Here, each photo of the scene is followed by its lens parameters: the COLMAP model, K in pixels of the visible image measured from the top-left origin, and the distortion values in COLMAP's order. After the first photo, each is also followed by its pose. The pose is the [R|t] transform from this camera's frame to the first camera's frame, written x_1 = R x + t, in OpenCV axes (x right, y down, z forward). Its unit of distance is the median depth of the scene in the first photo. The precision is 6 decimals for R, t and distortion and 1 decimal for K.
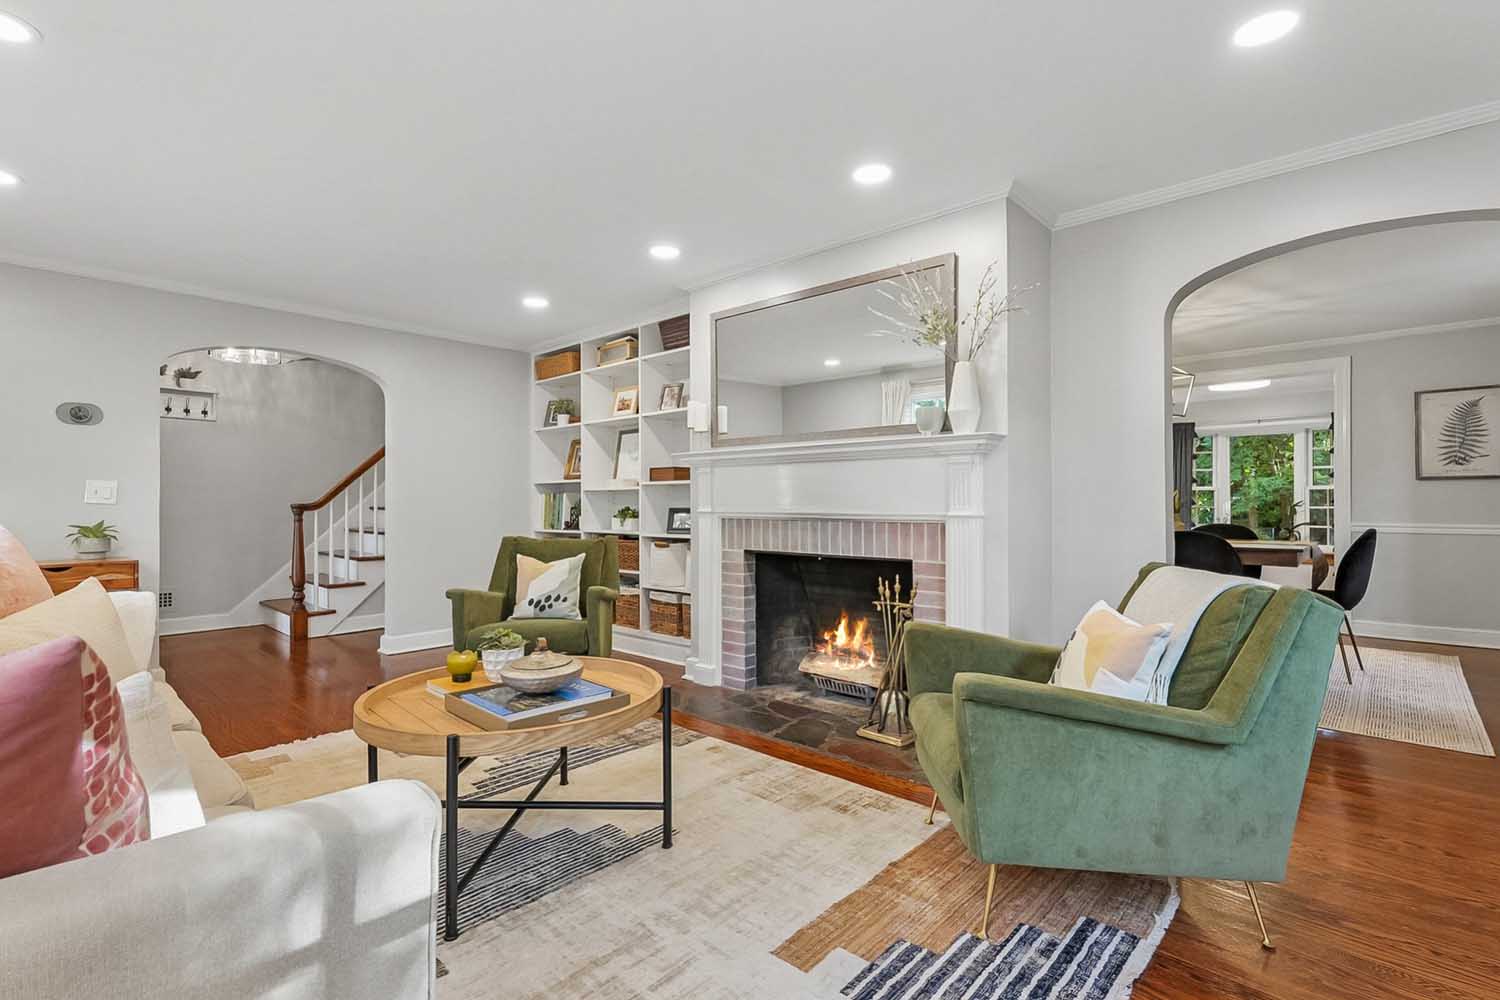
lens RADIAL K [[692.5, 0, 753.0], [0, 692.5, 495.7], [0, 0, 1]] dist [-0.000712, 0.000359]
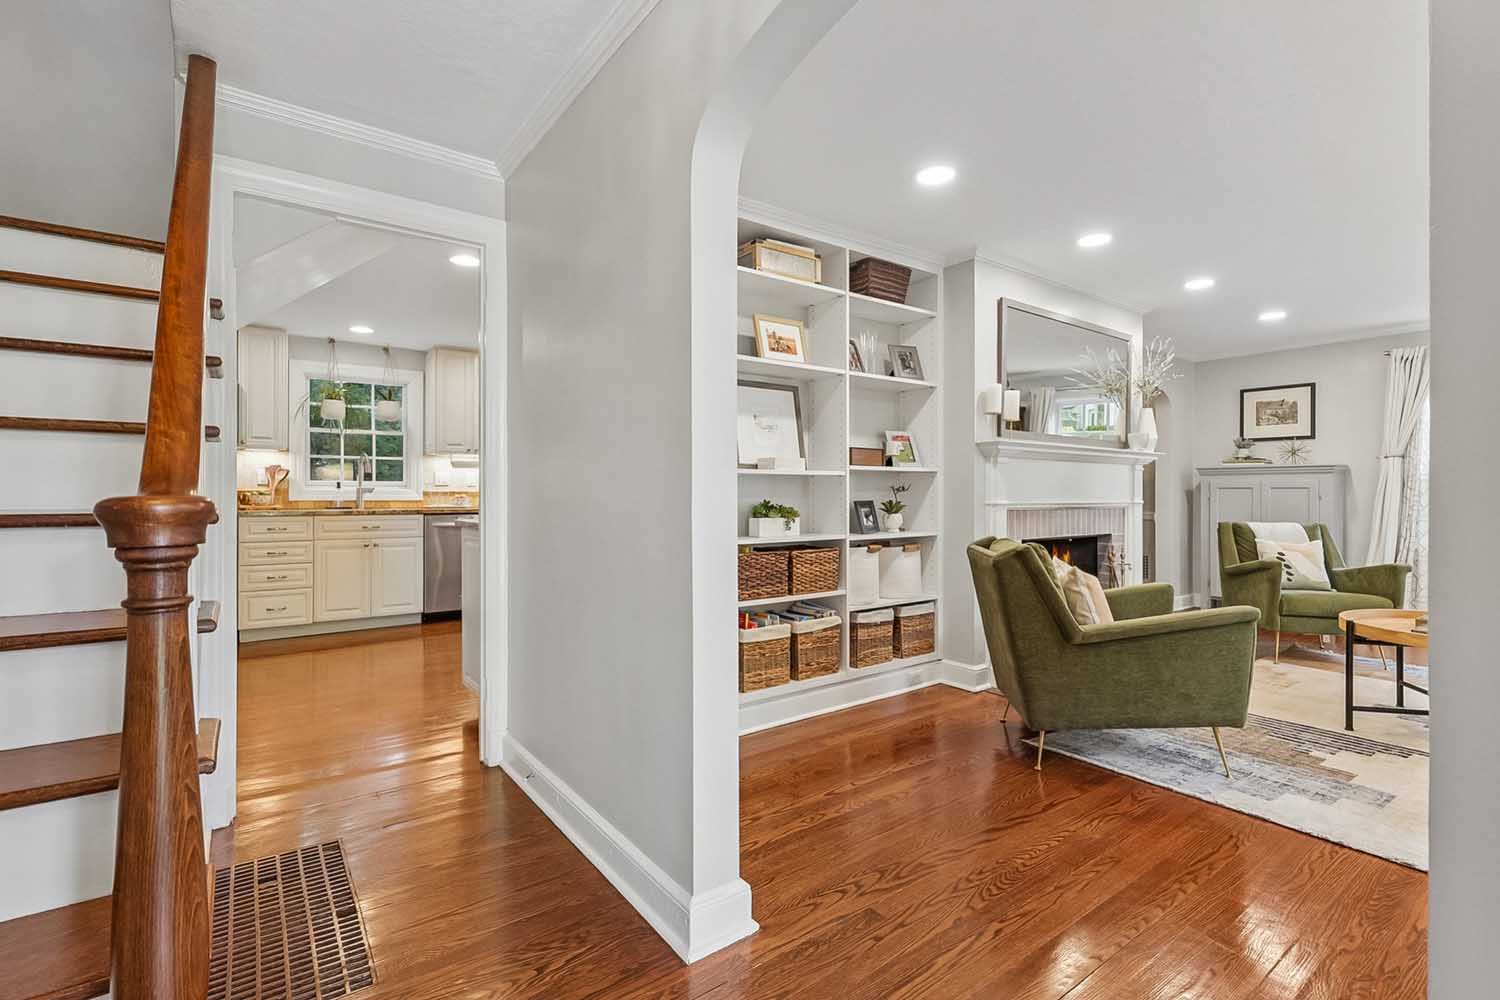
lens RADIAL K [[692.5, 0, 752.5], [0, 692.5, 490.4], [0, 0, 1]] dist [-0.000712, 0.000359]
pose [[0.200714, 0.007290, 0.979623, -1.200378], [-0.010065, 0.999935, -0.005379, 0.015288], [-0.979598, -0.008780, 0.200774, 1.288945]]
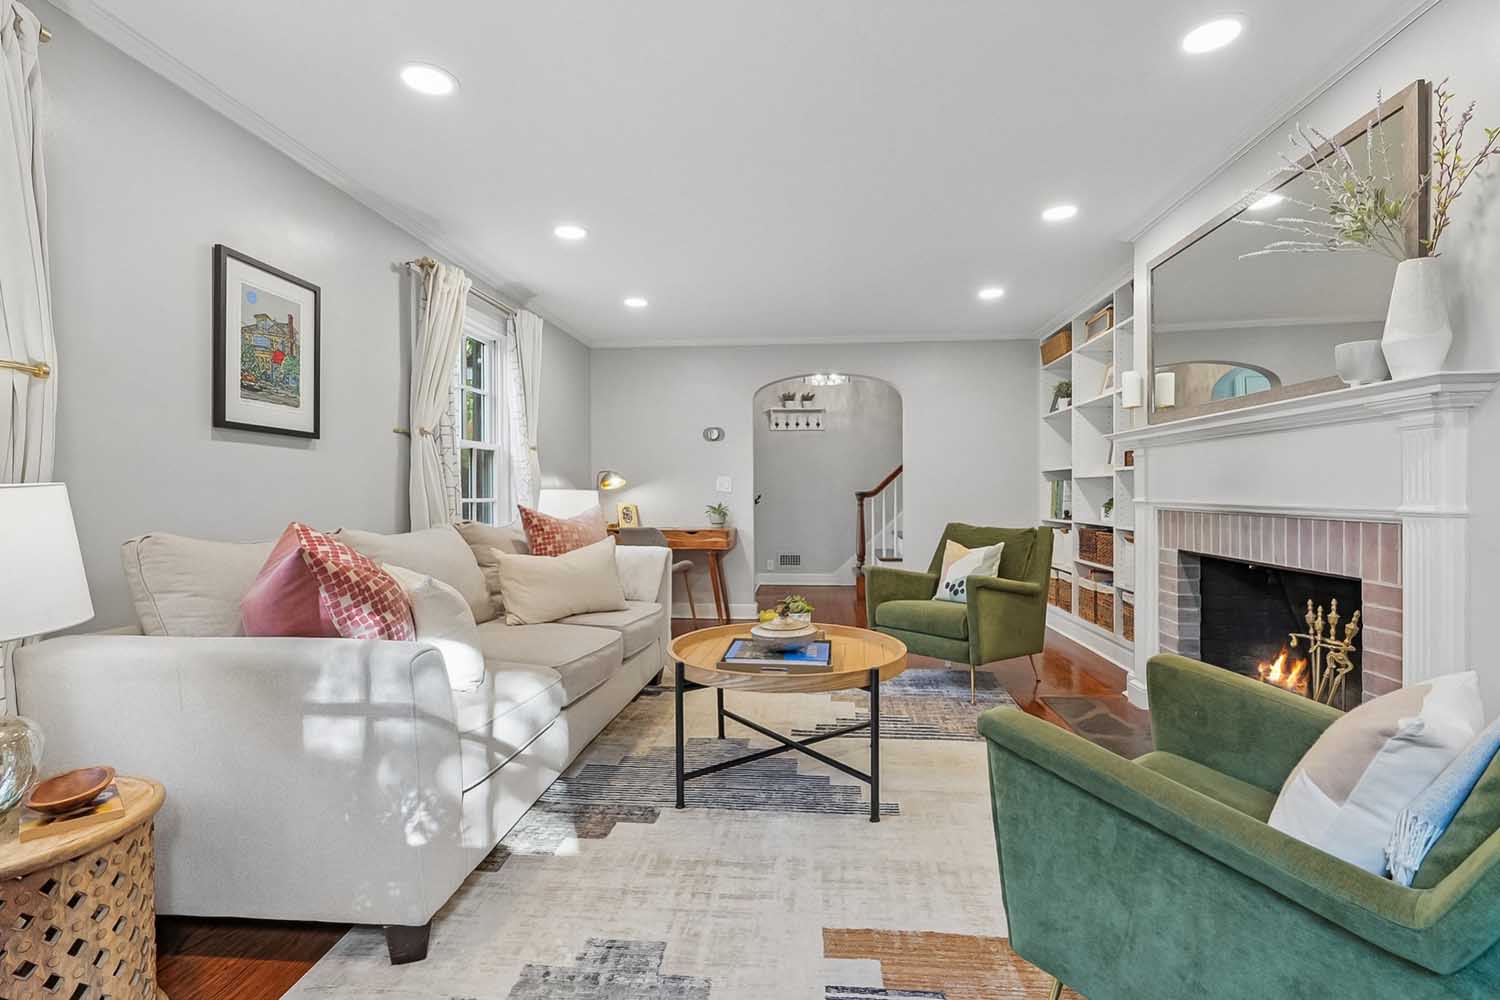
lens RADIAL K [[692.5, 0, 760.8], [0, 692.5, 491.9], [0, 0, 1]] dist [-0.000712, 0.000359]
pose [[0.610617, 0.000660, -0.791925, 0.355747], [0.009060, 0.999928, 0.007819, 0.000672], [0.791874, -0.011949, 0.610568, 0.137982]]
